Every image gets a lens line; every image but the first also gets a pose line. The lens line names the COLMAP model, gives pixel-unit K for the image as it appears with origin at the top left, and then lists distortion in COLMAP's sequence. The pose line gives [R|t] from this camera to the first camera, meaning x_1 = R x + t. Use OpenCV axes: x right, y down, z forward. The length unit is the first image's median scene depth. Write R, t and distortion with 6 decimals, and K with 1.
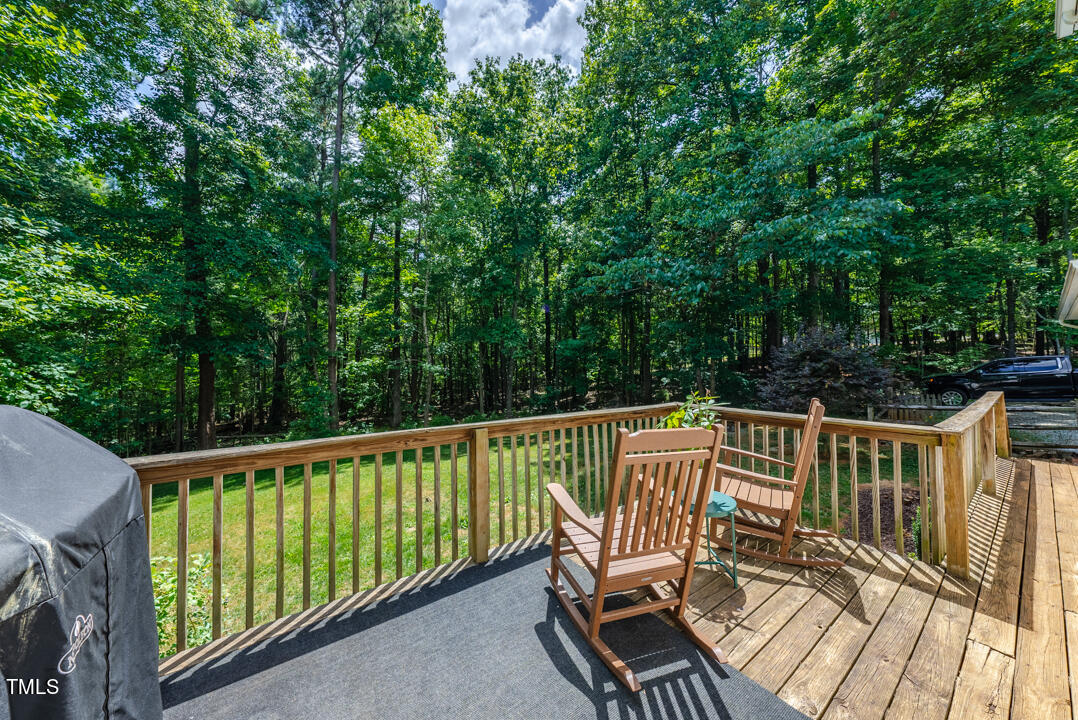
lens RADIAL K [[371.7, 0, 541.2], [0, 371.7, 358.6], [0, 0, 1]] dist [0.000397, 0.000033]
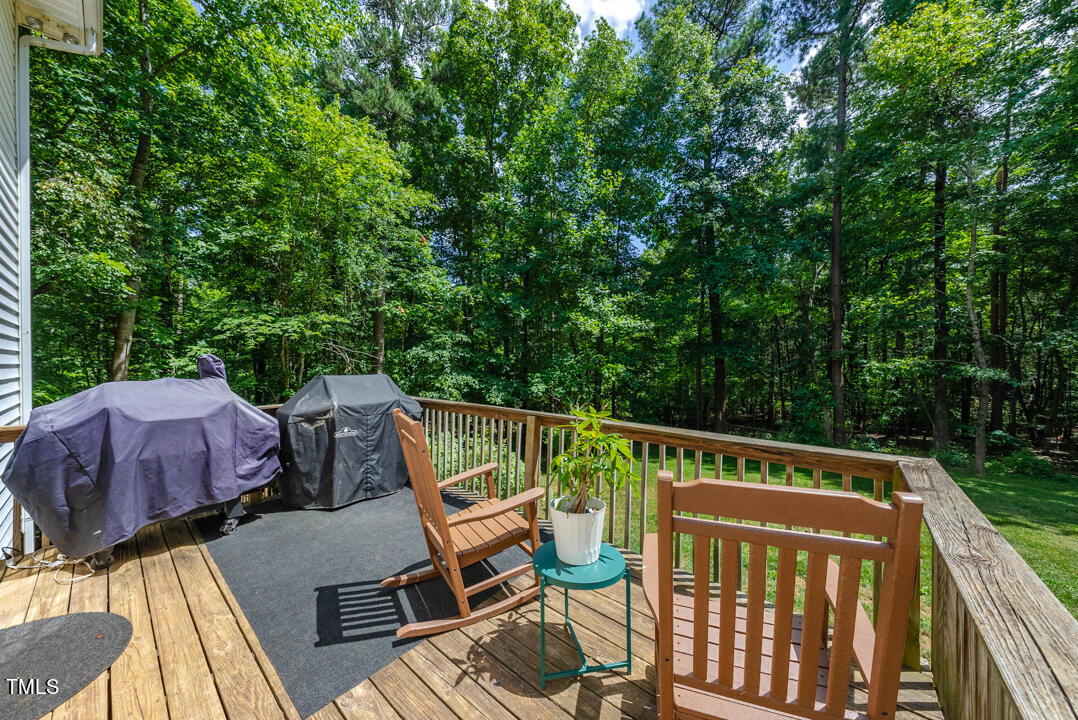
lens RADIAL K [[371.7, 0, 540.4], [0, 371.7, 361.4], [0, 0, 1]] dist [0.000397, 0.000033]
pose [[0.230916, 0.002472, -0.972970, 0.958331], [0.002259, 0.999993, 0.003077, -0.001140], [0.972971, -0.002908, 0.230909, 0.666373]]
